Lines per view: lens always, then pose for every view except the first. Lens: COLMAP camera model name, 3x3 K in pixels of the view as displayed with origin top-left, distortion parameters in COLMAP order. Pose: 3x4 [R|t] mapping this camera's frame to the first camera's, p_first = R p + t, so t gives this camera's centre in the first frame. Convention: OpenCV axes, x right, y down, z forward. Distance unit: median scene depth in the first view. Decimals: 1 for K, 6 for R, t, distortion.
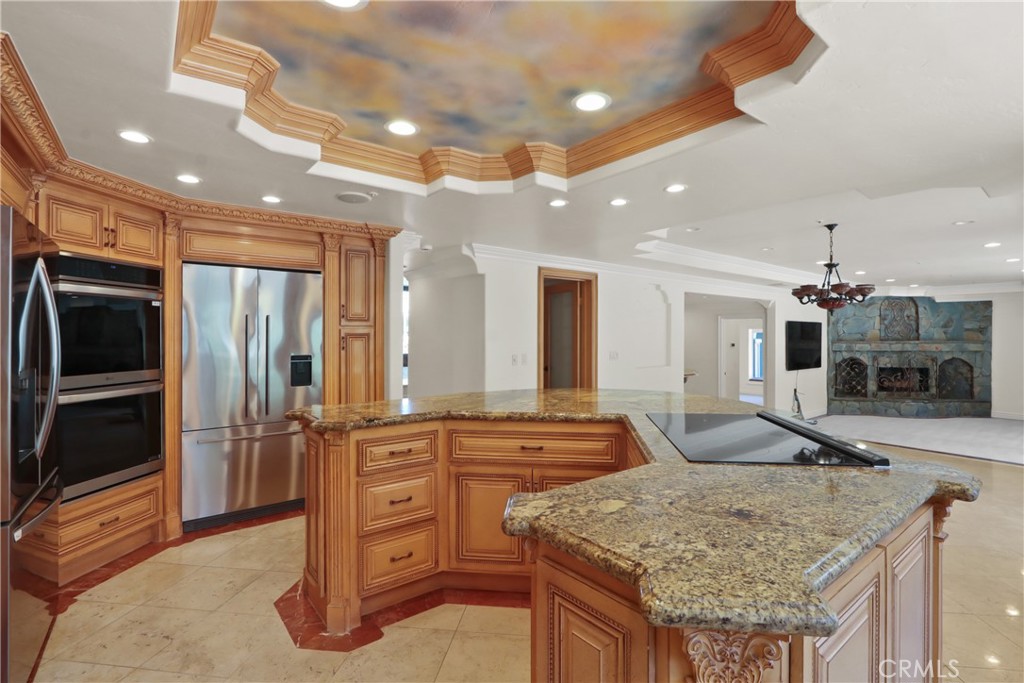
lens RADIAL K [[472.1, 0, 526.5], [0, 472.1, 333.9], [0, 0, 1]] dist [-0.013814, 0.001019]
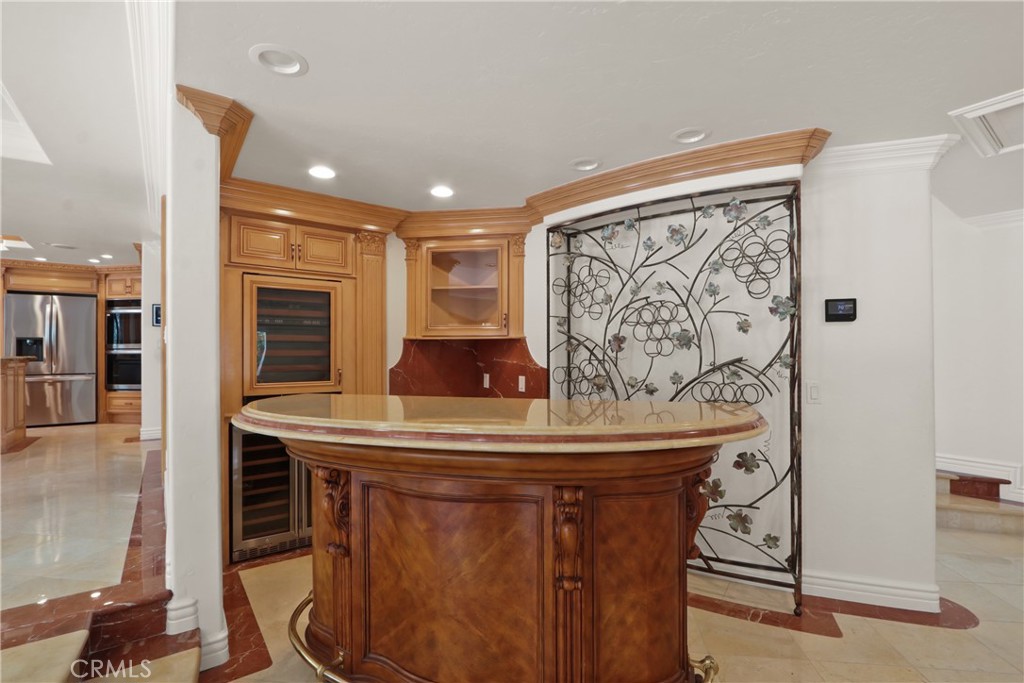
lens RADIAL K [[472.1, 0, 520.5], [0, 472.1, 350.9], [0, 0, 1]] dist [-0.013814, 0.001019]
pose [[-0.021452, -0.011540, -0.999703, 0.411913], [0.006889, 0.999908, -0.011690, 0.043601], [0.999746, -0.007138, -0.021371, 0.830166]]
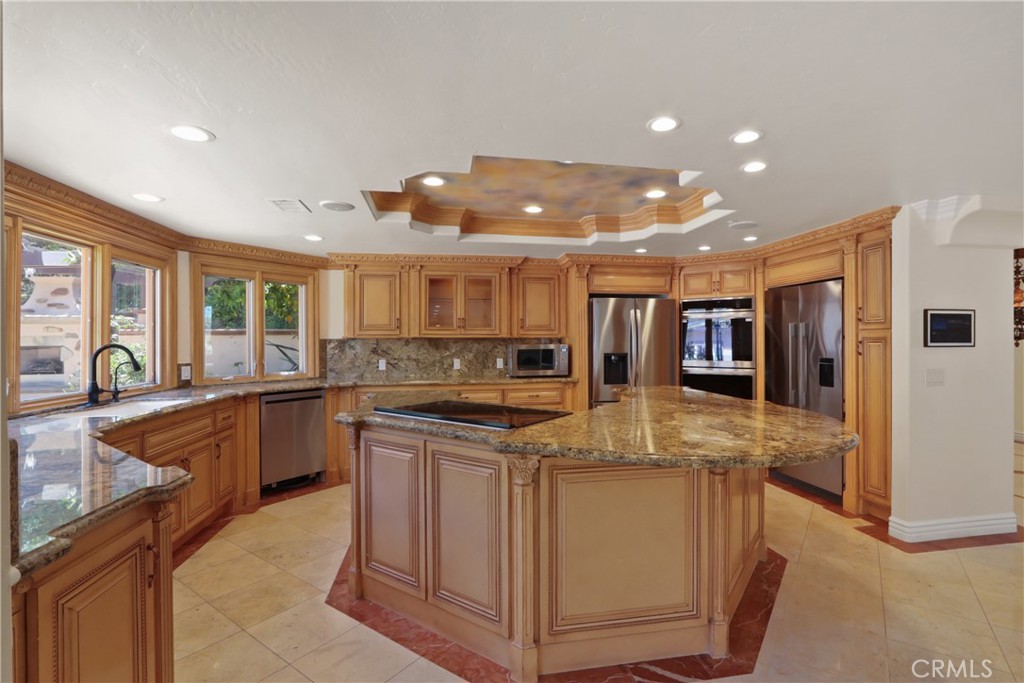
lens RADIAL K [[472.1, 0, 522.1], [0, 472.1, 340.6], [0, 0, 1]] dist [-0.013814, 0.001019]
pose [[-0.476928, -0.002130, -0.878940, 0.284661], [0.001288, 0.999994, -0.003122, 0.002744], [0.878942, -0.002622, -0.476922, 0.318656]]
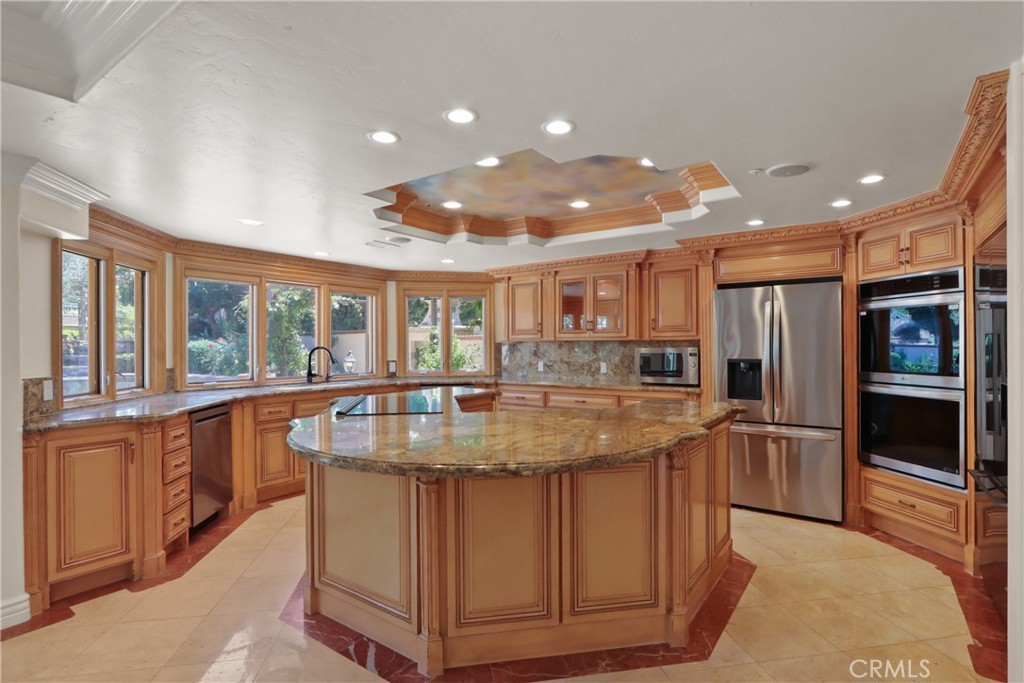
lens RADIAL K [[501.6, 0, 530.2], [0, 501.6, 345.4], [0, 0, 1]] dist [-0.014357, 0.001242]
pose [[-0.956187, 0.001679, -0.292753, 0.091439], [0.001964, 0.999998, -0.000680, 0.003254], [0.292751, -0.001225, -0.956188, 0.500423]]
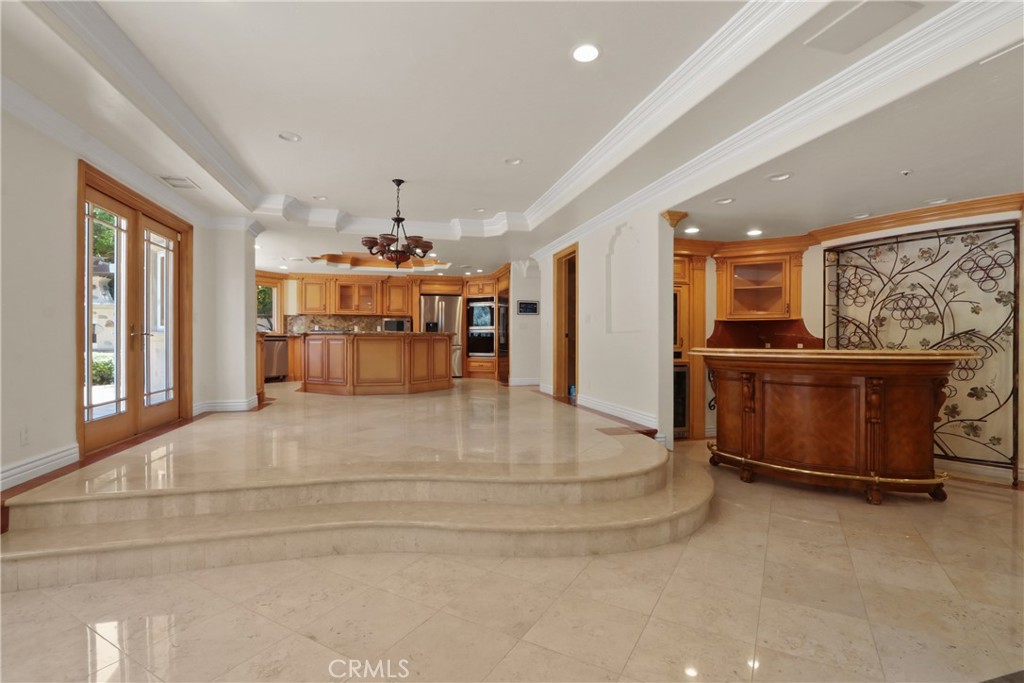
lens RADIAL K [[472.1, 0, 524.3], [0, 472.1, 339.4], [0, 0, 1]] dist [-0.013814, 0.001019]
pose [[-0.378830, -0.006099, -0.925446, 0.673476], [-0.001317, 0.999981, -0.006051, 0.056463], [0.925465, -0.001074, -0.378831, 0.737106]]
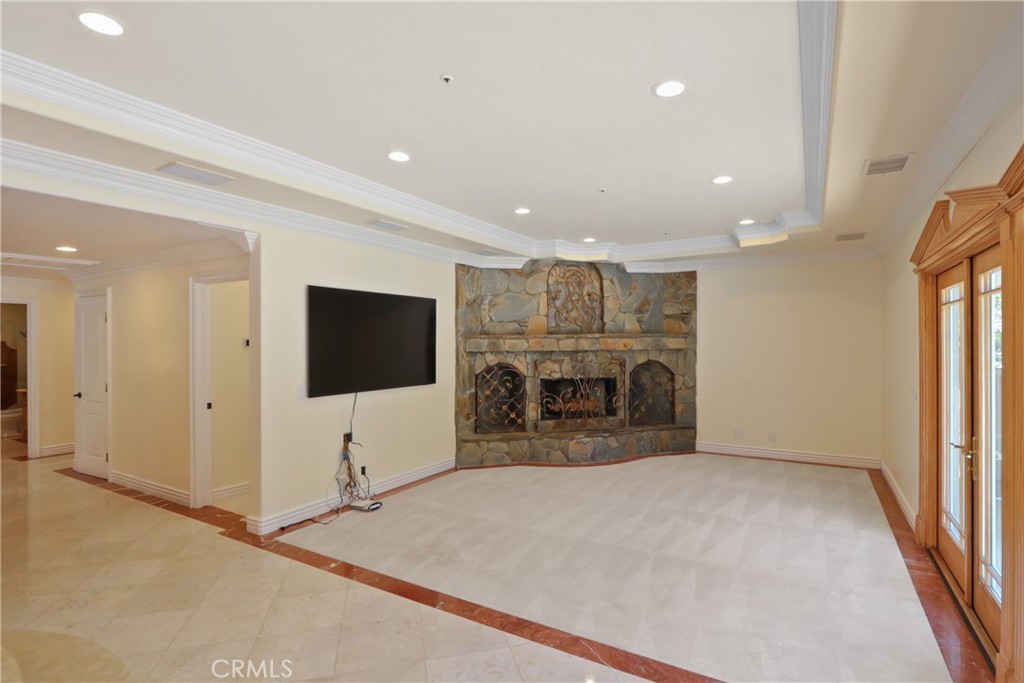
lens RADIAL K [[501.6, 0, 526.4], [0, 501.6, 342.9], [0, 0, 1]] dist [-0.014357, 0.001242]
pose [[0.927426, -0.007763, 0.373926, 0.504794], [0.006159, 0.999966, 0.005483, 0.022578], [-0.373955, -0.002782, 0.927443, 0.430706]]
